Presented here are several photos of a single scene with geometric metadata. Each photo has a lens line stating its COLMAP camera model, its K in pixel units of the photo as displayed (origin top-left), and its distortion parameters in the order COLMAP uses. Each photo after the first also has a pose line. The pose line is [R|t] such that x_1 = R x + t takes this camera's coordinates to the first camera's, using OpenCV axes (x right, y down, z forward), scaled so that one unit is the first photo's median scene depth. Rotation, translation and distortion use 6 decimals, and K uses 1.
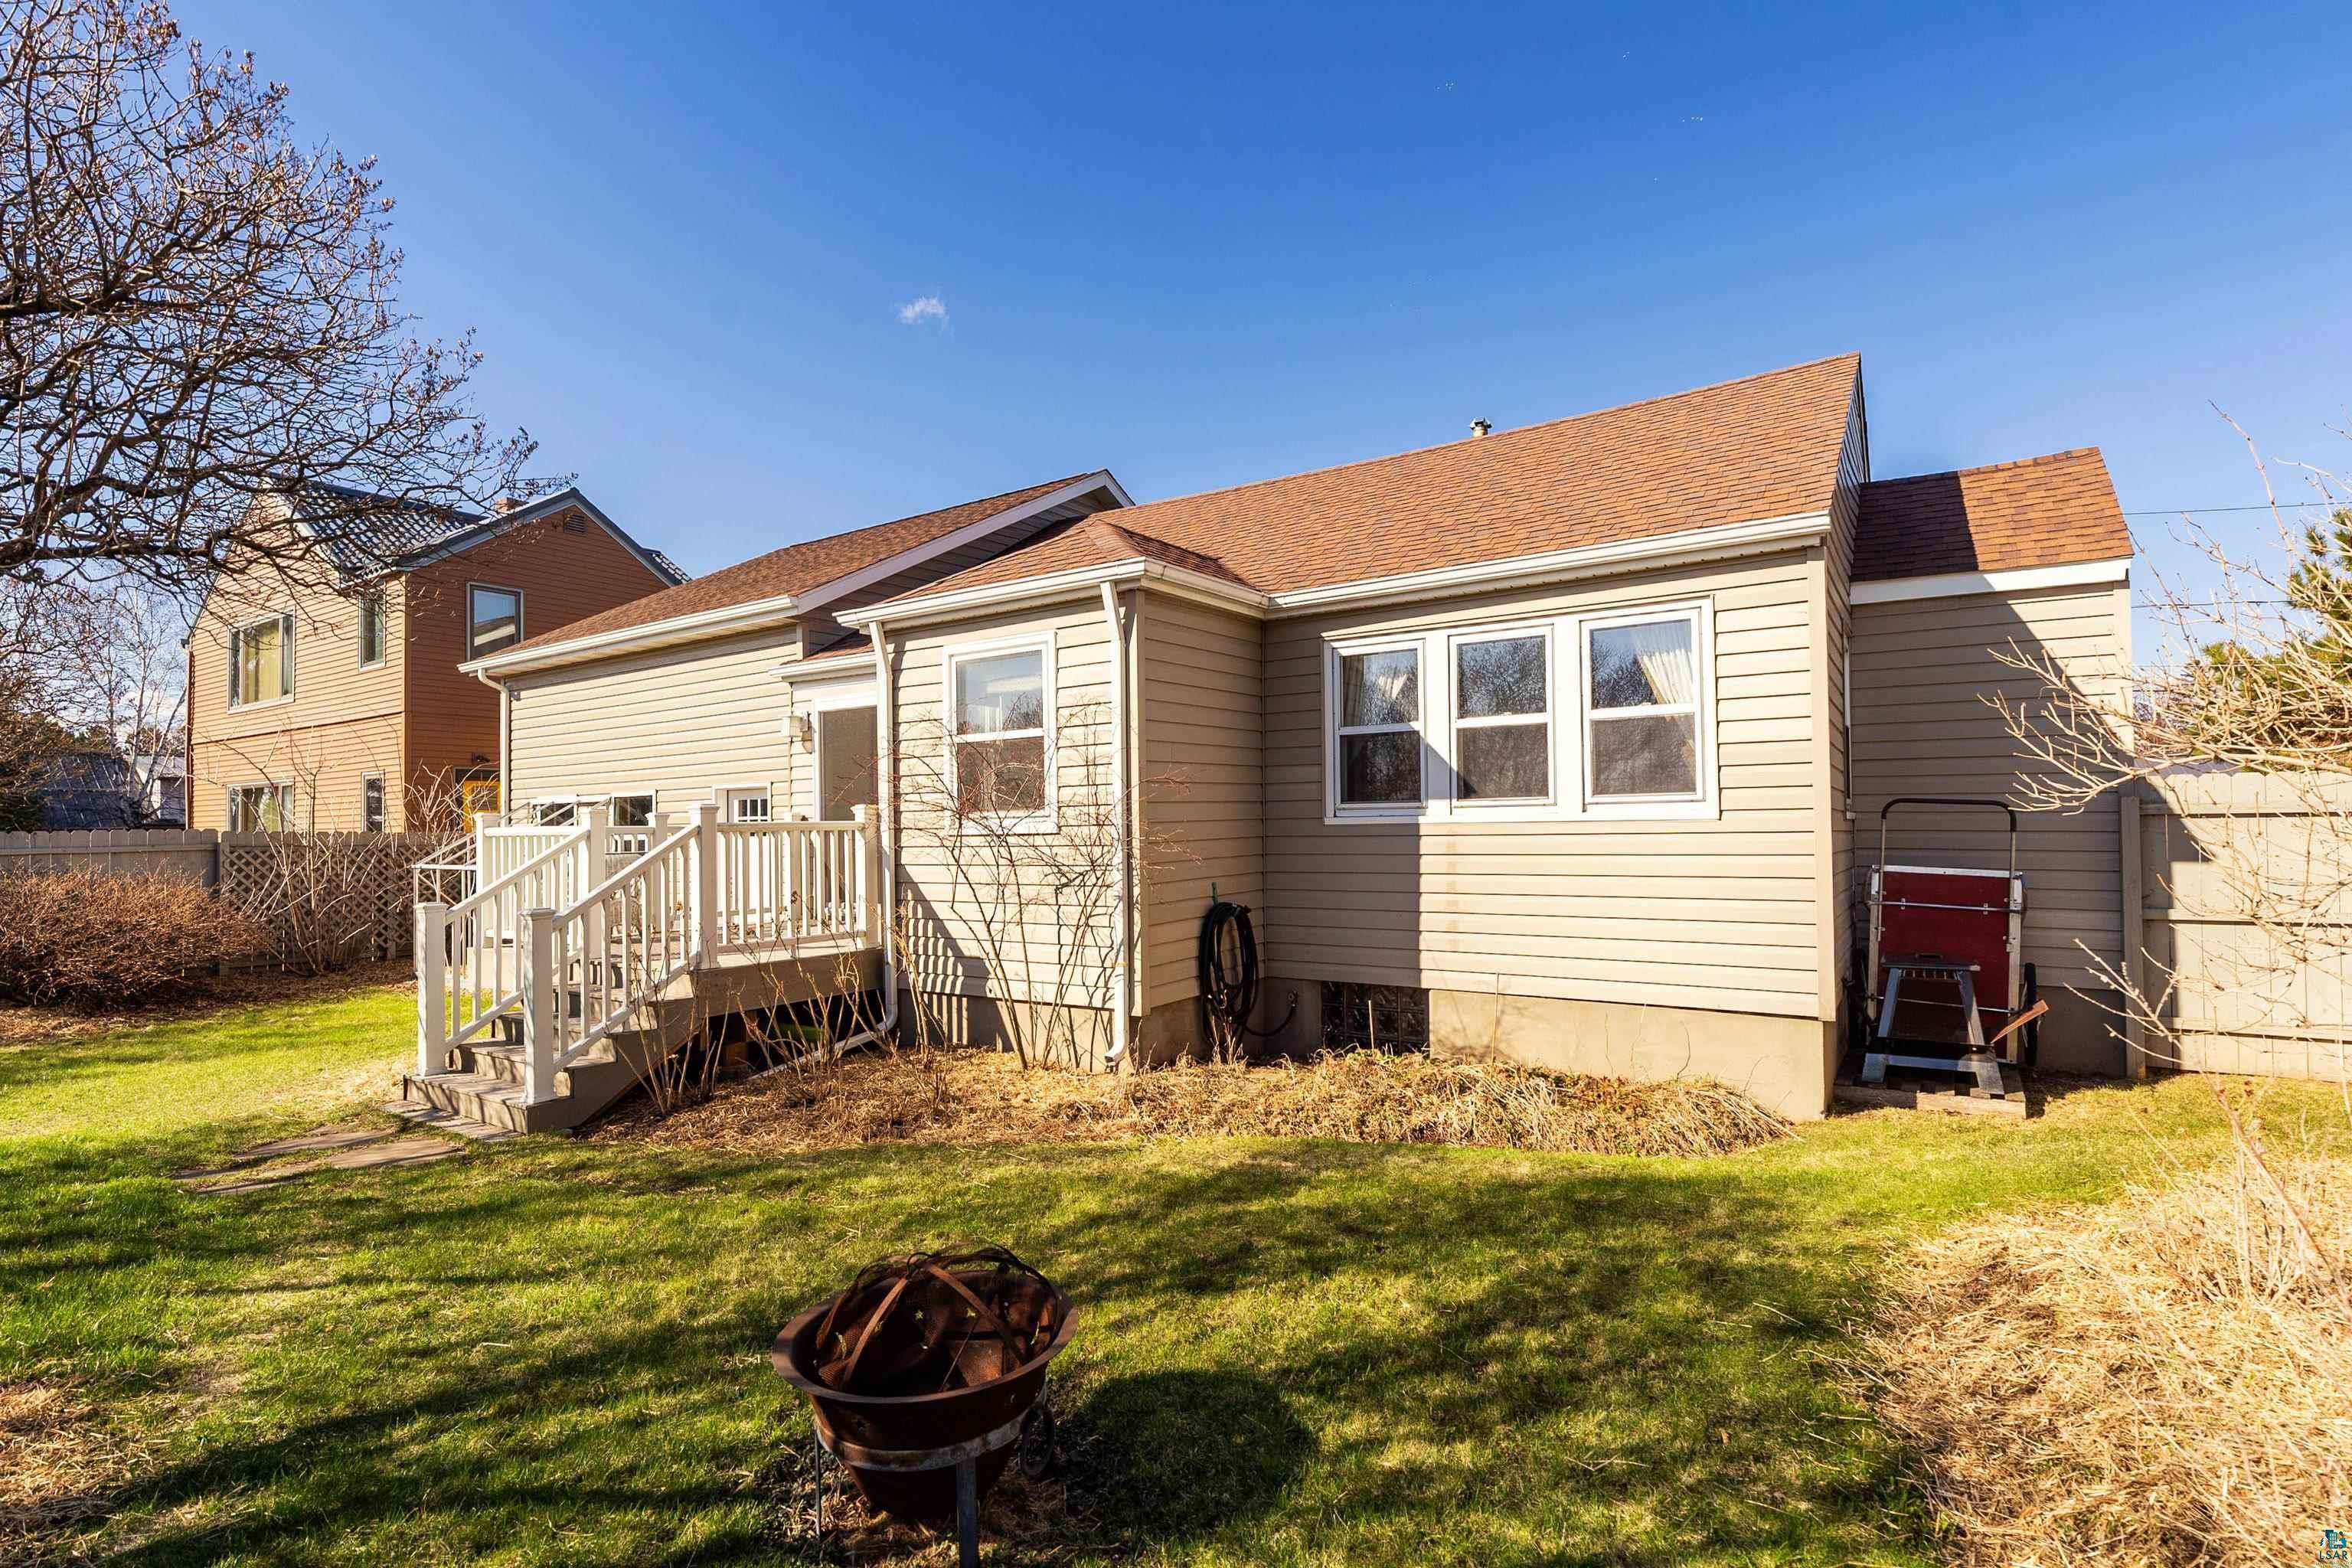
lens RADIAL K [[1080.6, 0, 1176.0], [0, 1080.6, 784.0], [0, 0, 1]] dist [0.000423, -0.000016]
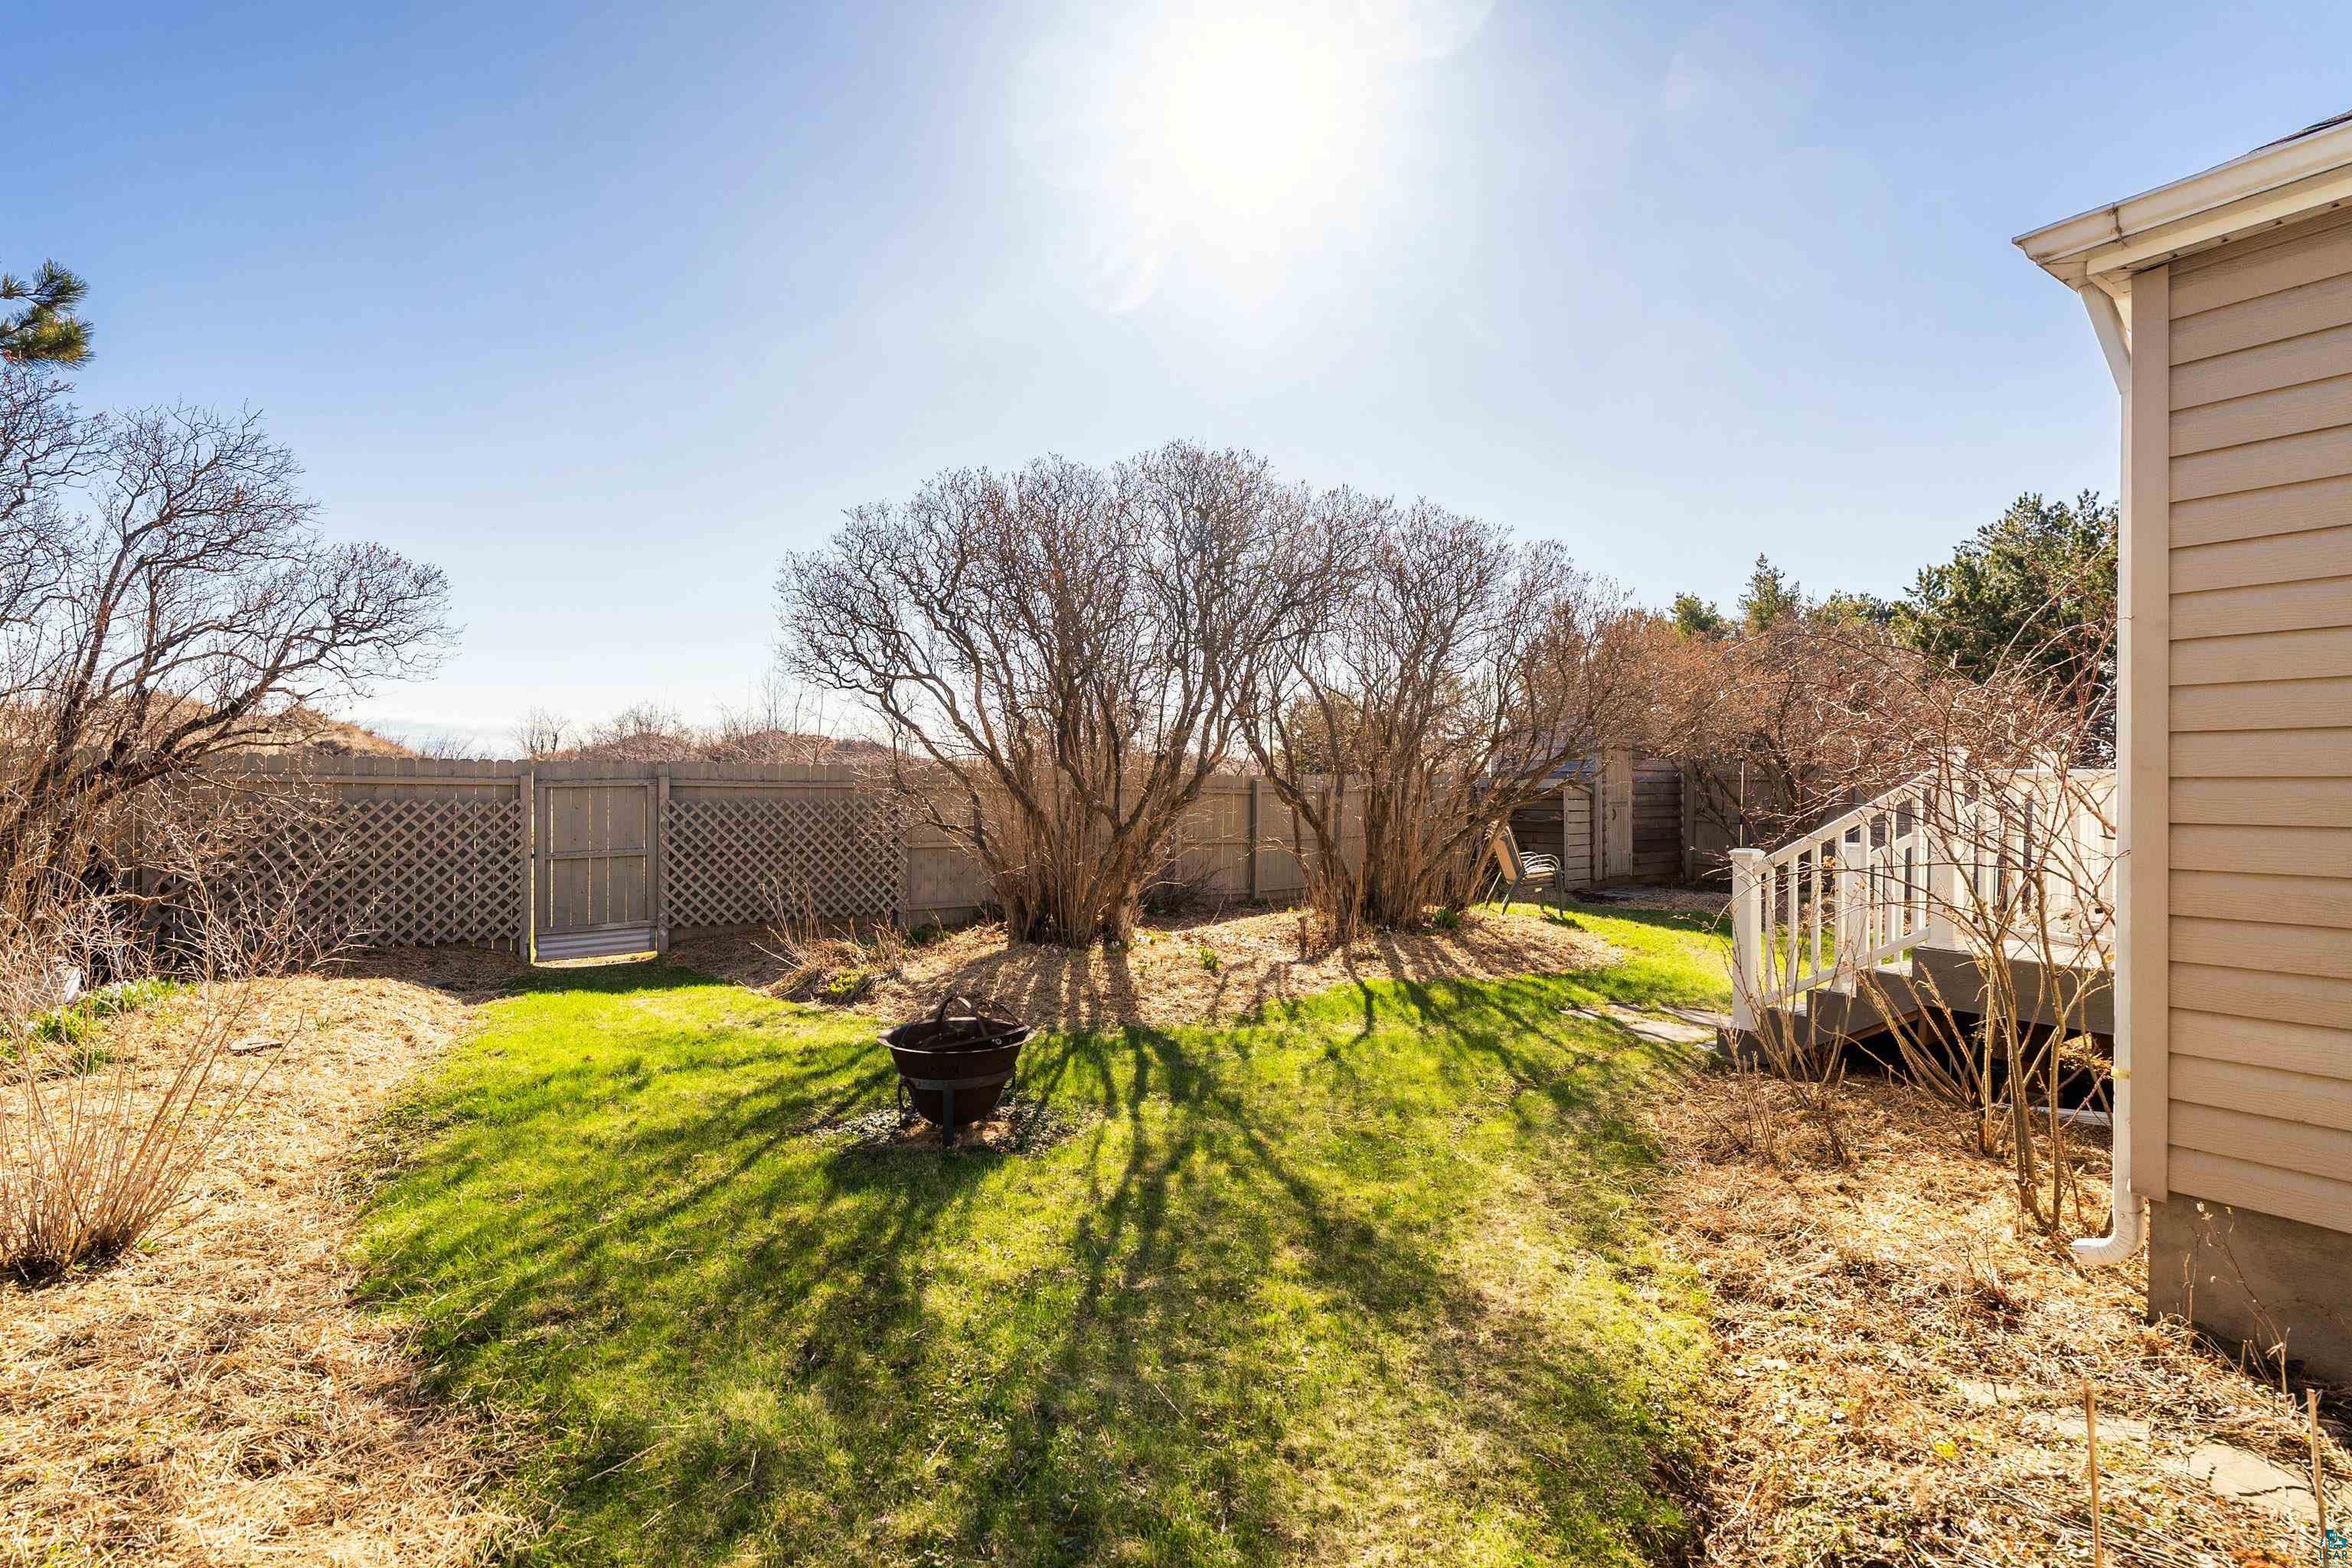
lens RADIAL K [[1080.6, 0, 1176.0], [0, 1080.6, 784.0], [0, 0, 1]] dist [0.000423, -0.000016]
pose [[-0.359220, 0.022596, -0.932979, 0.896254], [0.032544, 0.999402, 0.011675, 0.038192], [0.932685, -0.026169, -0.359741, 1.324684]]
